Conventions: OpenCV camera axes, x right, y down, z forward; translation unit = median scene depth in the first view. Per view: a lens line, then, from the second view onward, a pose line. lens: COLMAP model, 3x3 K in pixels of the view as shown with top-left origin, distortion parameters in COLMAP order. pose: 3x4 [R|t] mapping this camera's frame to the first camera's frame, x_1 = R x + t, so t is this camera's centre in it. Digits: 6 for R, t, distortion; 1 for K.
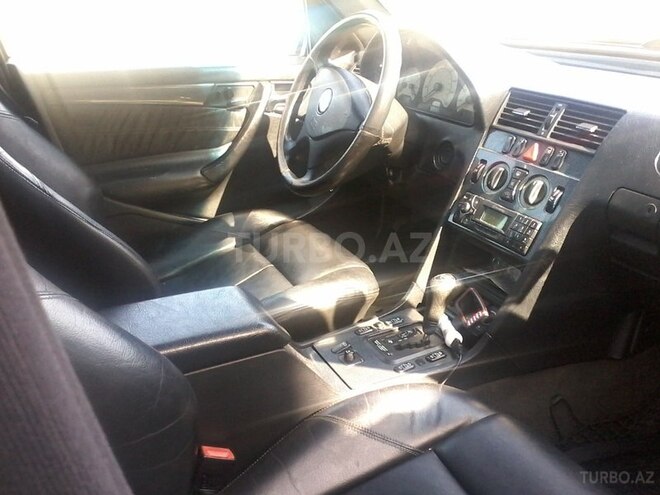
lens RADIAL K [[592.4, 0, 330.1], [0, 592.4, 272.4], [0, 0, 1]] dist [0.005399, 0.000961]
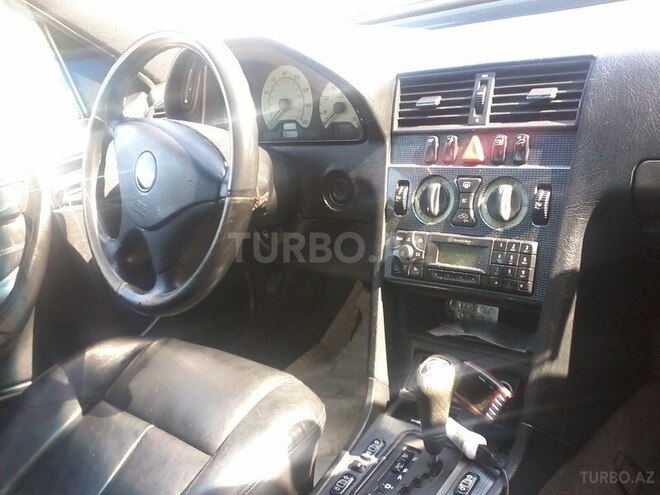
lens RADIAL K [[592.4, 0, 330.1], [0, 592.4, 272.4], [0, 0, 1]] dist [0.005399, 0.000961]
pose [[0.895129, -0.353459, 0.271682, -0.047867], [0.363889, 0.931355, 0.012766, -0.129021], [-0.257545, 0.087435, 0.962302, 0.356920]]
